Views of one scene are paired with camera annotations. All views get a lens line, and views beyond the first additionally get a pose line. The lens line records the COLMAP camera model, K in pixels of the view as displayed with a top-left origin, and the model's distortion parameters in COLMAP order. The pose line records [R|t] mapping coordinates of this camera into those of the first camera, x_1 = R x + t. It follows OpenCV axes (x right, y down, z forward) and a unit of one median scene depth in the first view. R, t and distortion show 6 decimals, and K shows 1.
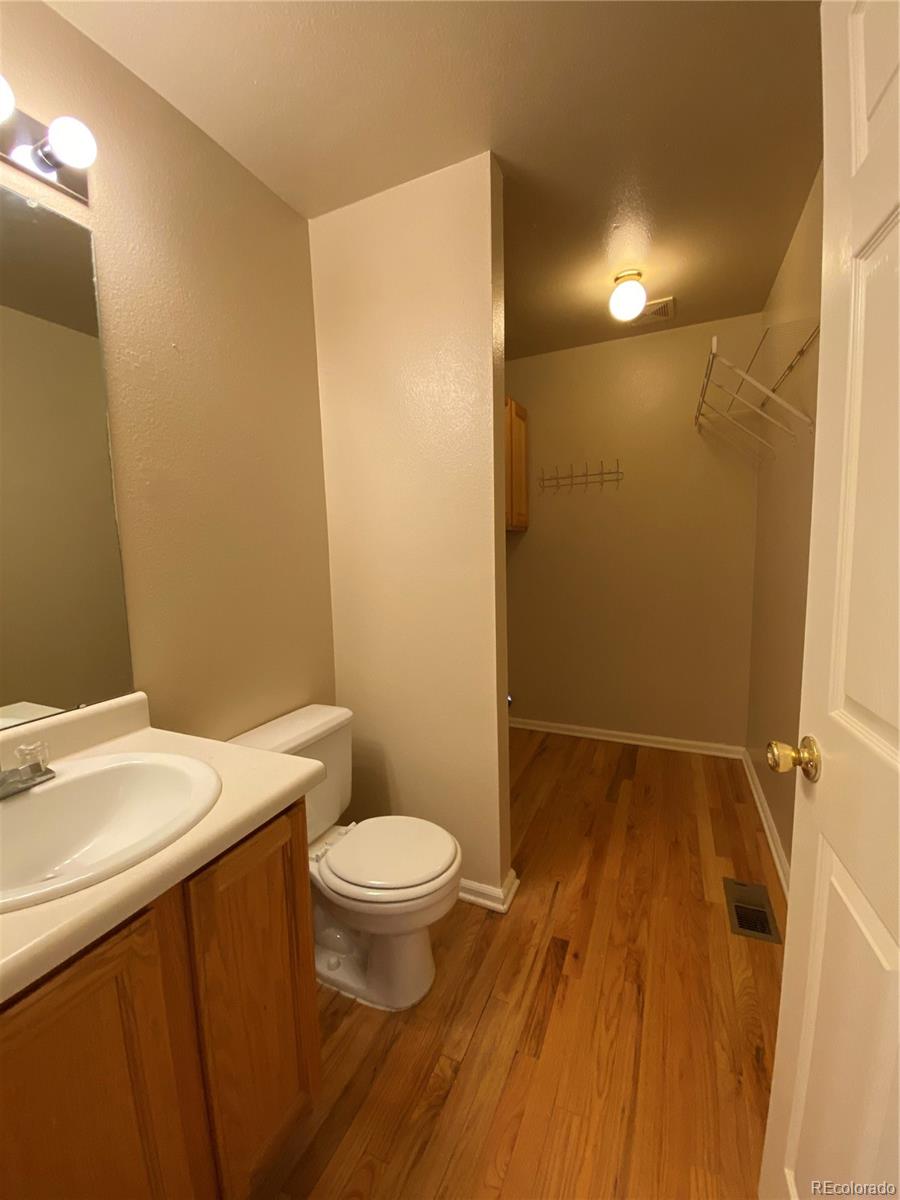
lens RADIAL K [[485.9, 0, 443.9], [0, 485.9, 600.8], [0, 0, 1]] dist [-0.003044, -0.004251]
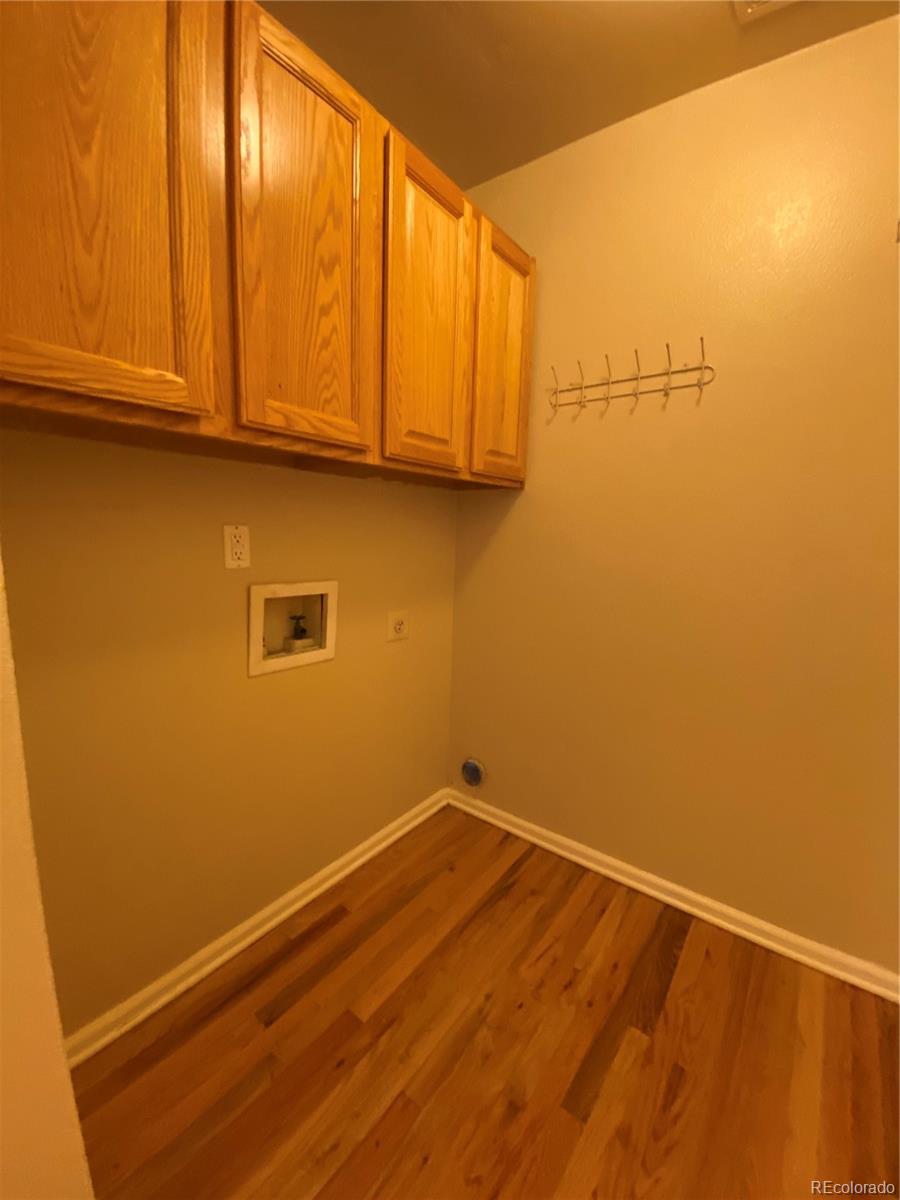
lens RADIAL K [[485.9, 0, 455.9], [0, 485.9, 602.0], [0, 0, 1]] dist [-0.003044, -0.004251]
pose [[0.975450, 0.081101, -0.204746, 0.235058], [-0.071209, 0.995931, 0.055239, -0.041947], [0.208393, -0.039303, 0.977255, 0.464836]]
